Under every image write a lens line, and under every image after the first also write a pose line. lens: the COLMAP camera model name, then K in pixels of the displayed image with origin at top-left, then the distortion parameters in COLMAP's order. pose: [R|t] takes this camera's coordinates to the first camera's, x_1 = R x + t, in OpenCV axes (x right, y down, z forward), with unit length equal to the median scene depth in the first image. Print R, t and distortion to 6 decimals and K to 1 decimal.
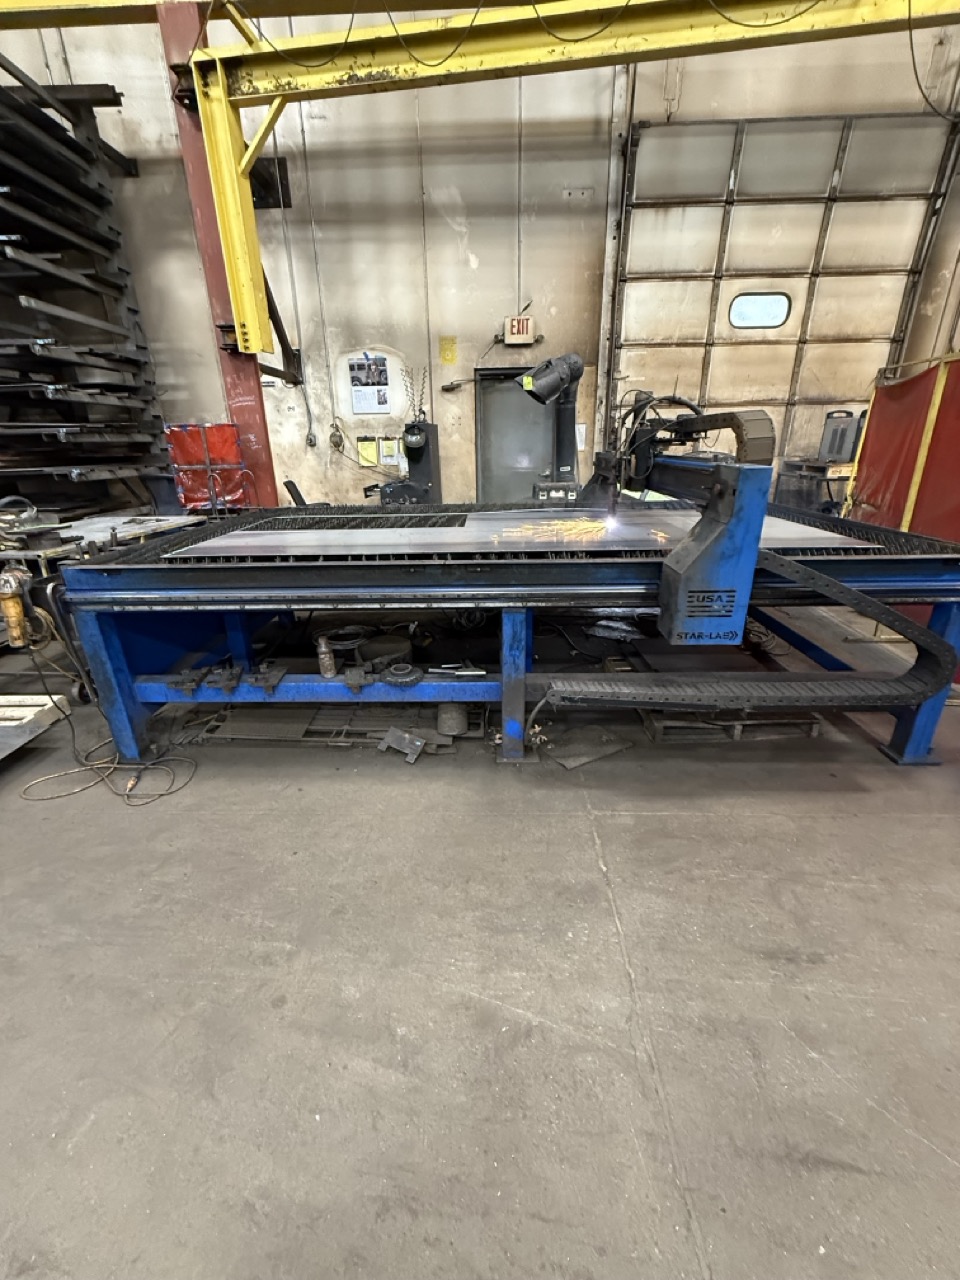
lens RADIAL K [[510.4, 0, 480.0], [0, 510.4, 640.0], [0, 0, 1]] dist [-0.002963, 0.000472]
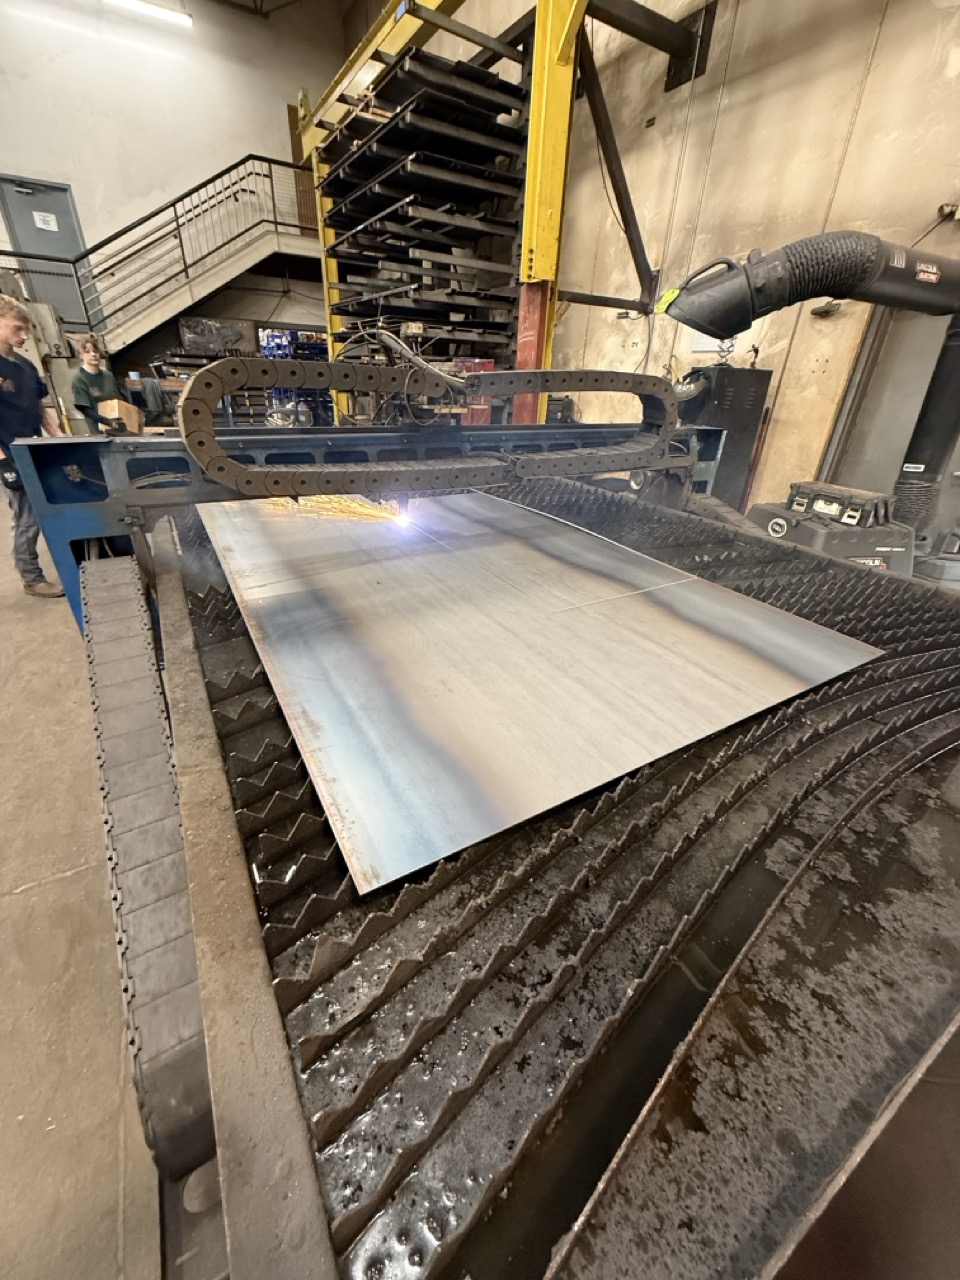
lens RADIAL K [[510.4, 0, 480.0], [0, 510.4, 640.0], [0, 0, 1]] dist [-0.002963, 0.000472]
pose [[0.535075, 0.426677, -0.729138, 0.405792], [-0.349415, 0.897575, 0.268826, -0.167951], [0.769158, 0.110930, 0.629358, 0.359819]]
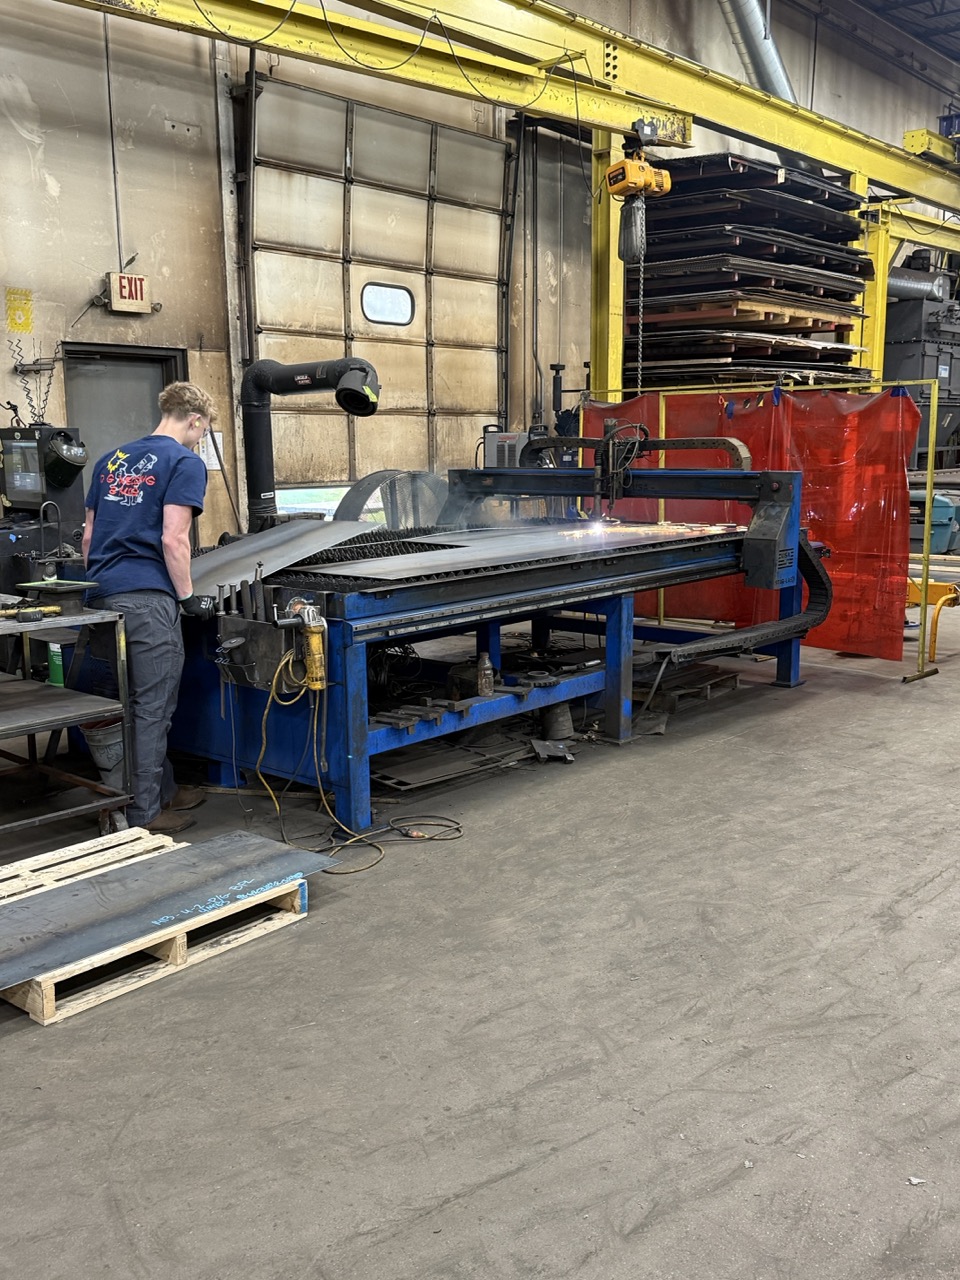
lens RADIAL K [[1228.1, 0, 480.0], [0, 1228.1, 640.0], [0, 0, 1]] dist [0.207995, -0.467383]
pose [[0.627102, -0.114628, 0.770456, -0.965191], [0.280119, 0.956128, -0.085746, 0.077531], [-0.726826, 0.269591, 0.631700, -0.219136]]
